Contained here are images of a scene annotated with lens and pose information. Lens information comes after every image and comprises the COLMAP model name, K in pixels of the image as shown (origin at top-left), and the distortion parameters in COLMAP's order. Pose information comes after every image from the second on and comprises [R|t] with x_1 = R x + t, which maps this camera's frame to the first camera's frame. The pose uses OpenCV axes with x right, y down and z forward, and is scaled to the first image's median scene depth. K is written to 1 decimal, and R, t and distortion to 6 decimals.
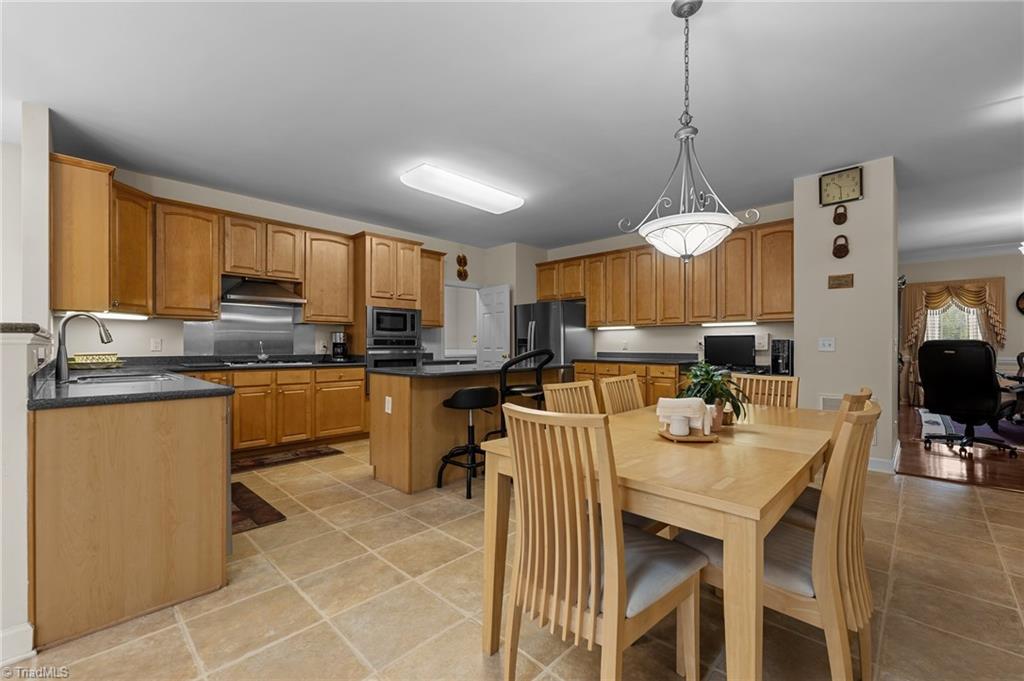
lens RADIAL K [[419.0, 0, 510.1], [0, 419.0, 345.6], [0, 0, 1]] dist [-0.001473, -0.000317]
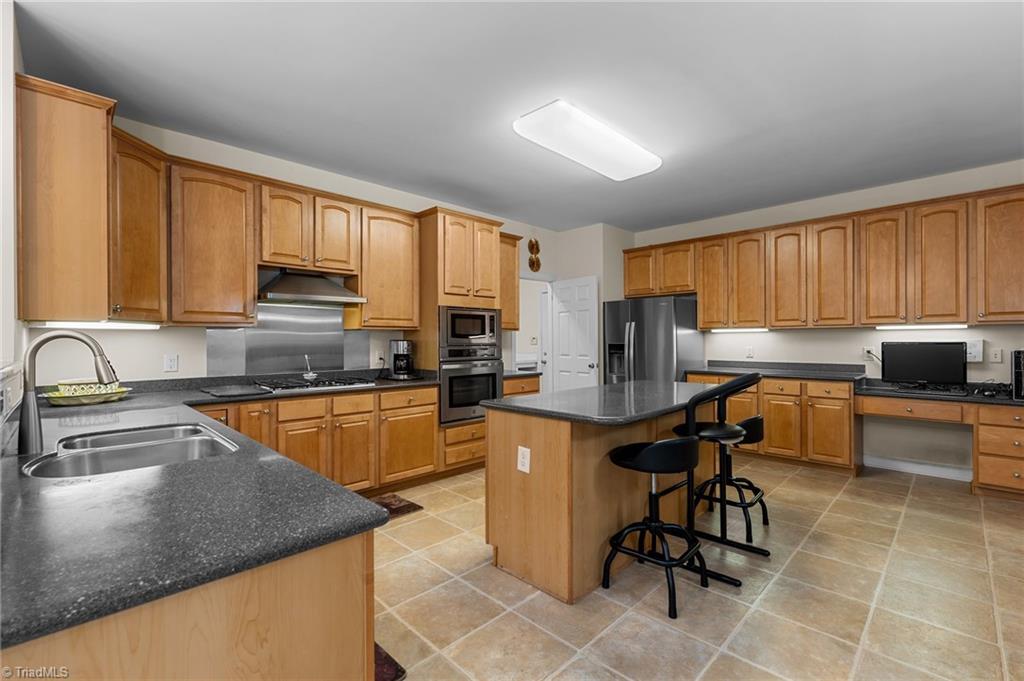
lens RADIAL K [[441.7, 0, 508.2], [0, 441.7, 342.1], [0, 0, 1]] dist [-0.001999, -0.000612]
pose [[0.999777, -0.004195, -0.020699, -0.223711], [0.004277, 0.999983, 0.003928, -0.034699], [0.020682, -0.004016, 0.999778, 0.226631]]
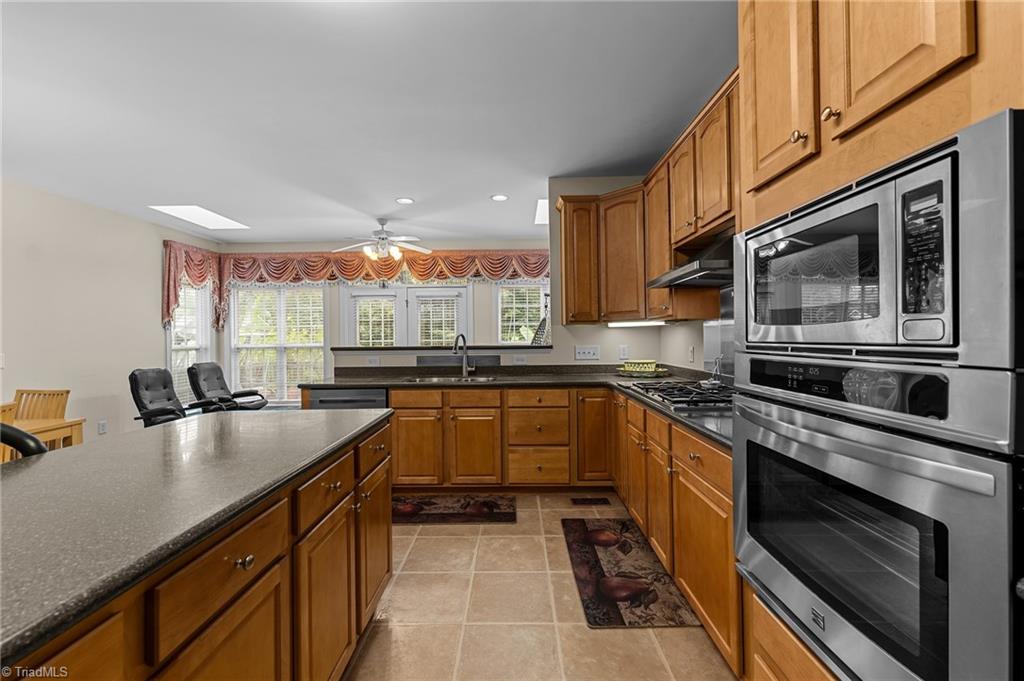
lens RADIAL K [[419.0, 0, 511.4], [0, 419.0, 341.1], [0, 0, 1]] dist [-0.001473, -0.000317]
pose [[-0.724124, 0.012621, -0.689554, -0.051230], [0.008514, 0.999920, 0.009361, -0.033753], [0.689617, 0.000907, -0.724174, 1.213628]]
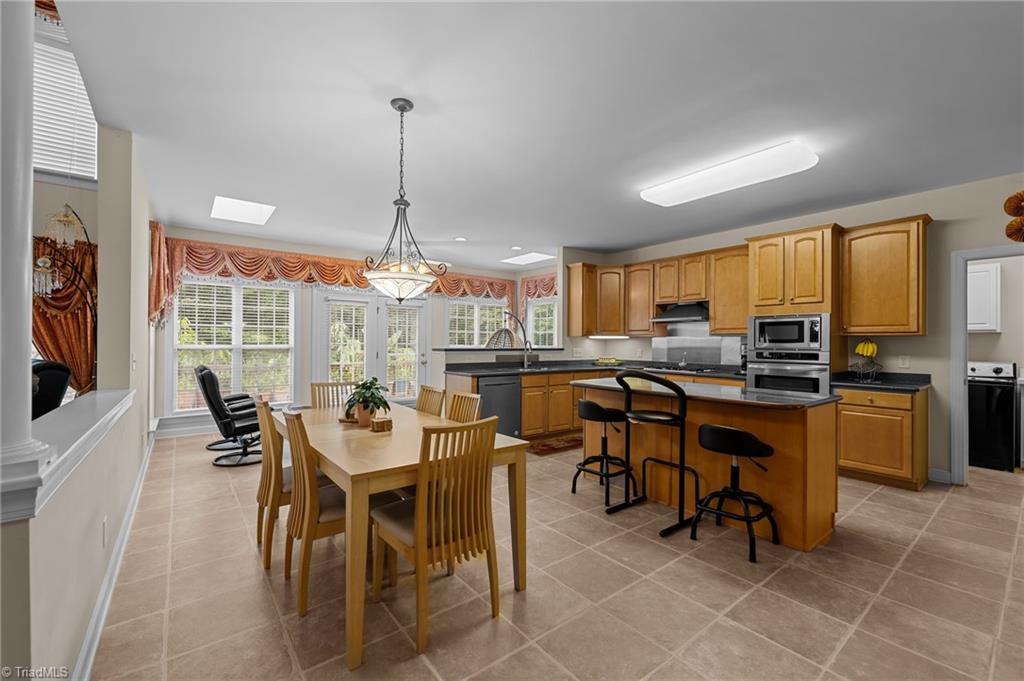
lens RADIAL K [[419.0, 0, 514.8], [0, 419.0, 339.6], [0, 0, 1]] dist [-0.001473, -0.000317]
pose [[-0.127889, -0.007118, -0.991763, 0.730500], [-0.010707, 0.999926, -0.005796, -0.035675], [0.991731, 0.009878, -0.127956, 0.663333]]
